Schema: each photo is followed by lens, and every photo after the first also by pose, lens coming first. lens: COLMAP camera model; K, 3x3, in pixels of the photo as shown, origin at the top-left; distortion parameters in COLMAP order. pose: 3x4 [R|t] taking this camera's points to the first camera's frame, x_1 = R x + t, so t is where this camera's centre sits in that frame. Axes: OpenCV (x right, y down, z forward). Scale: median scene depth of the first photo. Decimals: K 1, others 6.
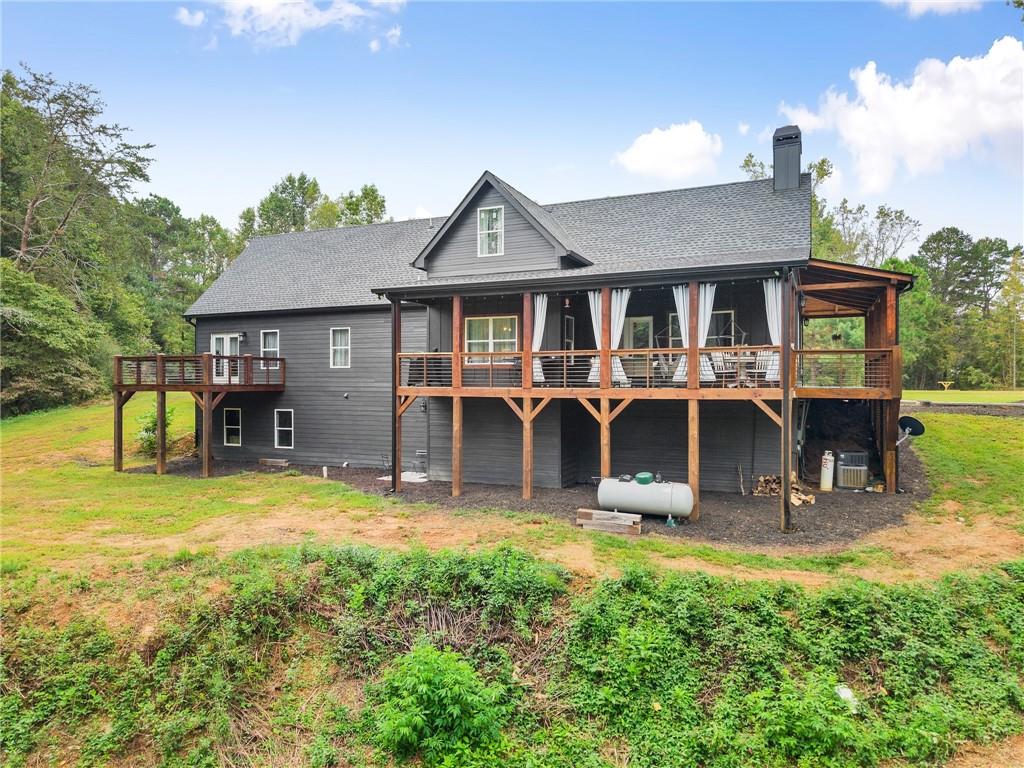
lens RADIAL K [[700.8, 0, 512.0], [0, 700.8, 384.0], [0, 0, 1]] dist [0.053696, -0.063859]
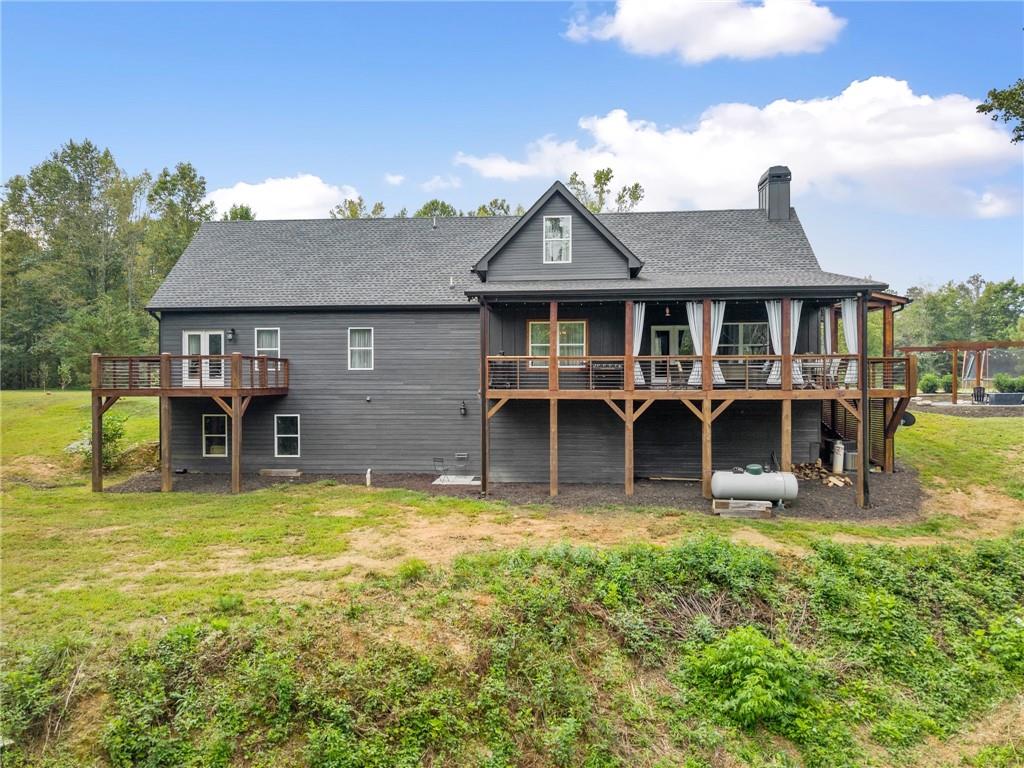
lens RADIAL K [[700.8, 0, 512.0], [0, 700.8, 384.0], [0, 0, 1]] dist [0.053696, -0.063859]
pose [[0.940956, -0.003082, 0.338515, -0.450031], [0.002945, 0.999995, 0.000918, -0.004890], [-0.338516, 0.000133, 0.940961, 0.047459]]
